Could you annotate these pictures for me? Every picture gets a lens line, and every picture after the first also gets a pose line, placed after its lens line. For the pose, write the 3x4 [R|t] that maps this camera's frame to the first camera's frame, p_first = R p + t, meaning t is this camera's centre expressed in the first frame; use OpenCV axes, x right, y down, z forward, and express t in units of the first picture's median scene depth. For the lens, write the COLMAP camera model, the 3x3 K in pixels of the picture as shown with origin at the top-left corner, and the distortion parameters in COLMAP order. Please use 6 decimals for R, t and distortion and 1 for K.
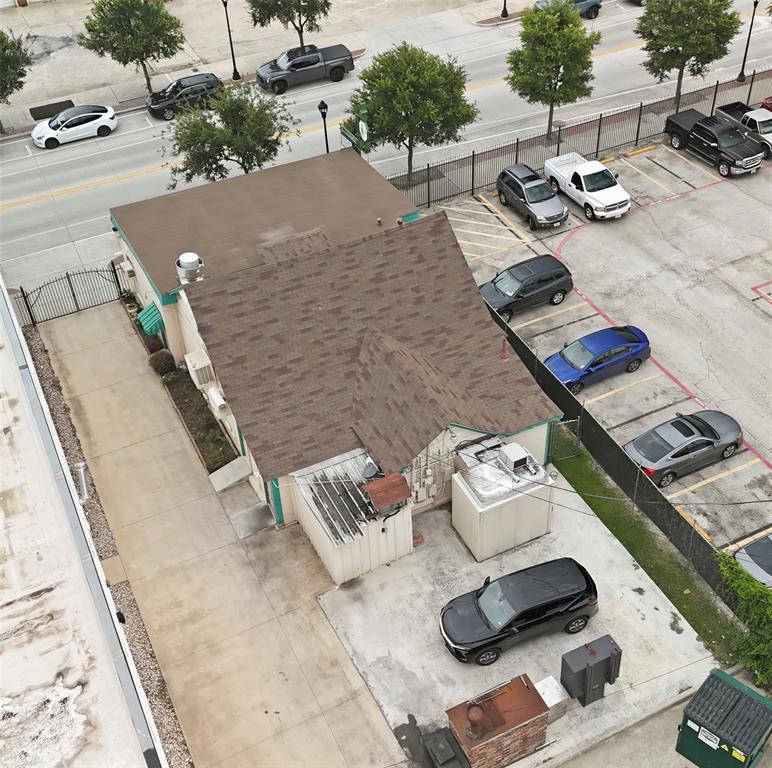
lens RADIAL K [[991.8, 0, 392.5], [0, 991.8, 387.9], [0, 0, 1]] dist [0.031815, 0.000000]
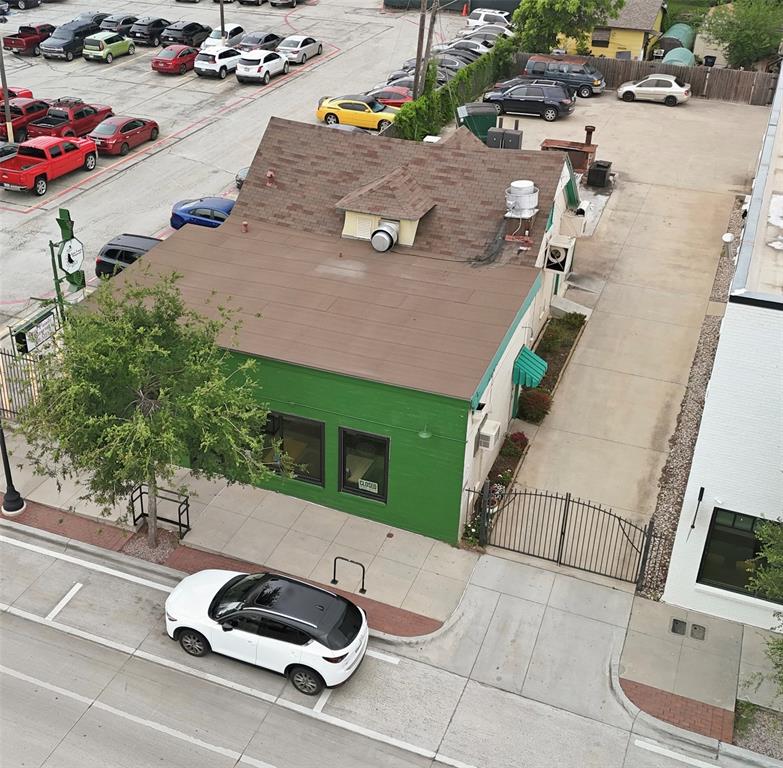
lens RADIAL K [[1005.9, 0, 386.5], [0, 1005.9, 382.5], [0, 0, 1]] dist [0.031815, 0.000000]
pose [[-0.678216, -0.355358, 0.643230, -0.621955], [0.494073, 0.427441, 0.757090, -0.642196], [-0.543981, 0.831273, -0.114324, 1.115097]]
